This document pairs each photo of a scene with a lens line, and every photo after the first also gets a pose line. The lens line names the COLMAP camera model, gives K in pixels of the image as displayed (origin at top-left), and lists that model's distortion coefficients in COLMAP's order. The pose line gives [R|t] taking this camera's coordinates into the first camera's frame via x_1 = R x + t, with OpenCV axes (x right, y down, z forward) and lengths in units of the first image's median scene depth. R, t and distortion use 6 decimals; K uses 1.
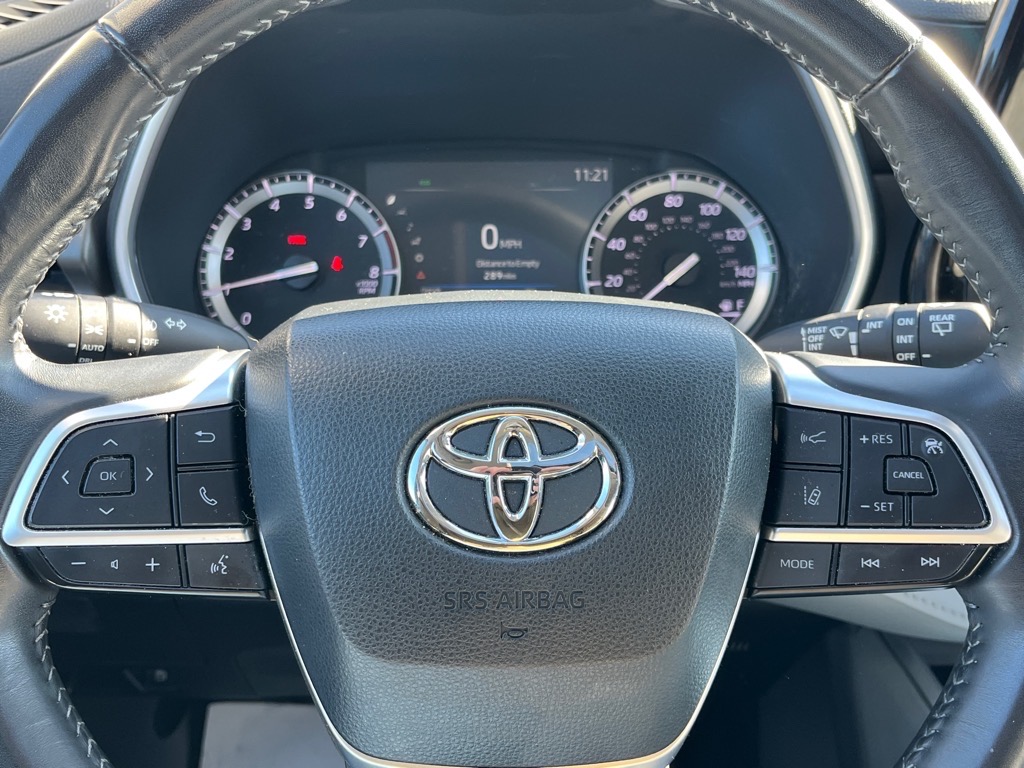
lens RADIAL K [[1058.7, 0, 513.8], [0, 1058.7, 385.1], [0, 0, 1]] dist [-0.001078, 0.000000]
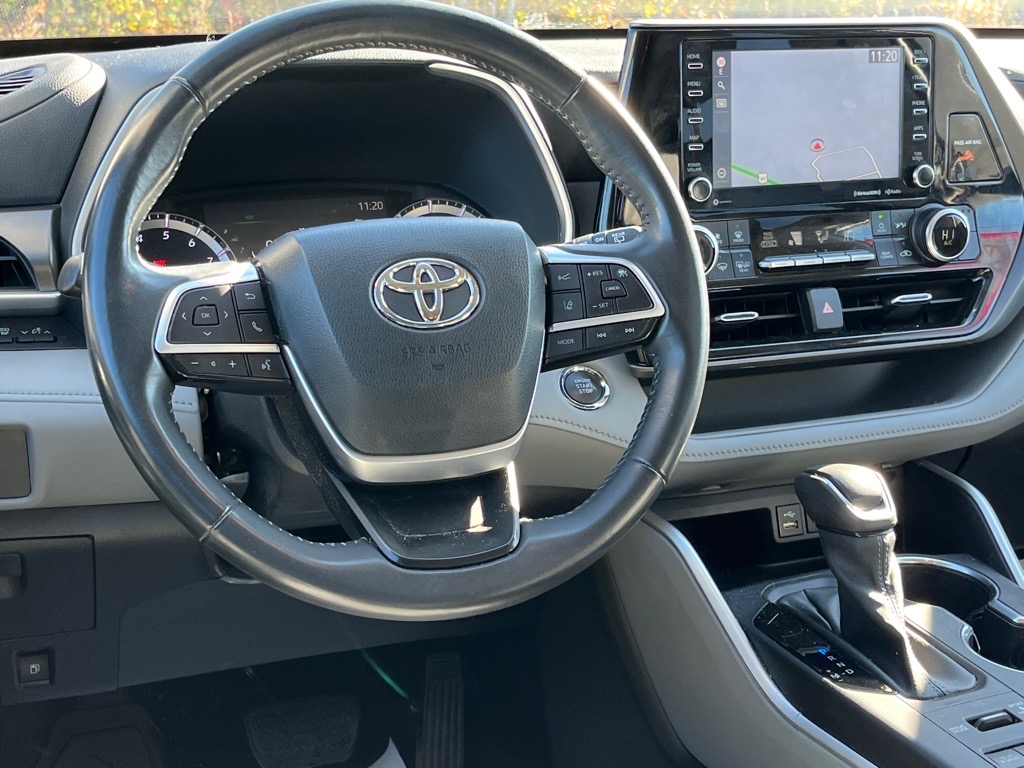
lens RADIAL K [[1394.8, 0, 512.1], [0, 1394.8, 382.8], [0, 0, 1]] dist [0.077167, 0.000000]
pose [[0.949855, -0.088992, 0.299759, -0.607478], [0.140865, 0.977642, -0.156121, 0.642355], [-0.279164, 0.190518, 0.941154, -1.377120]]
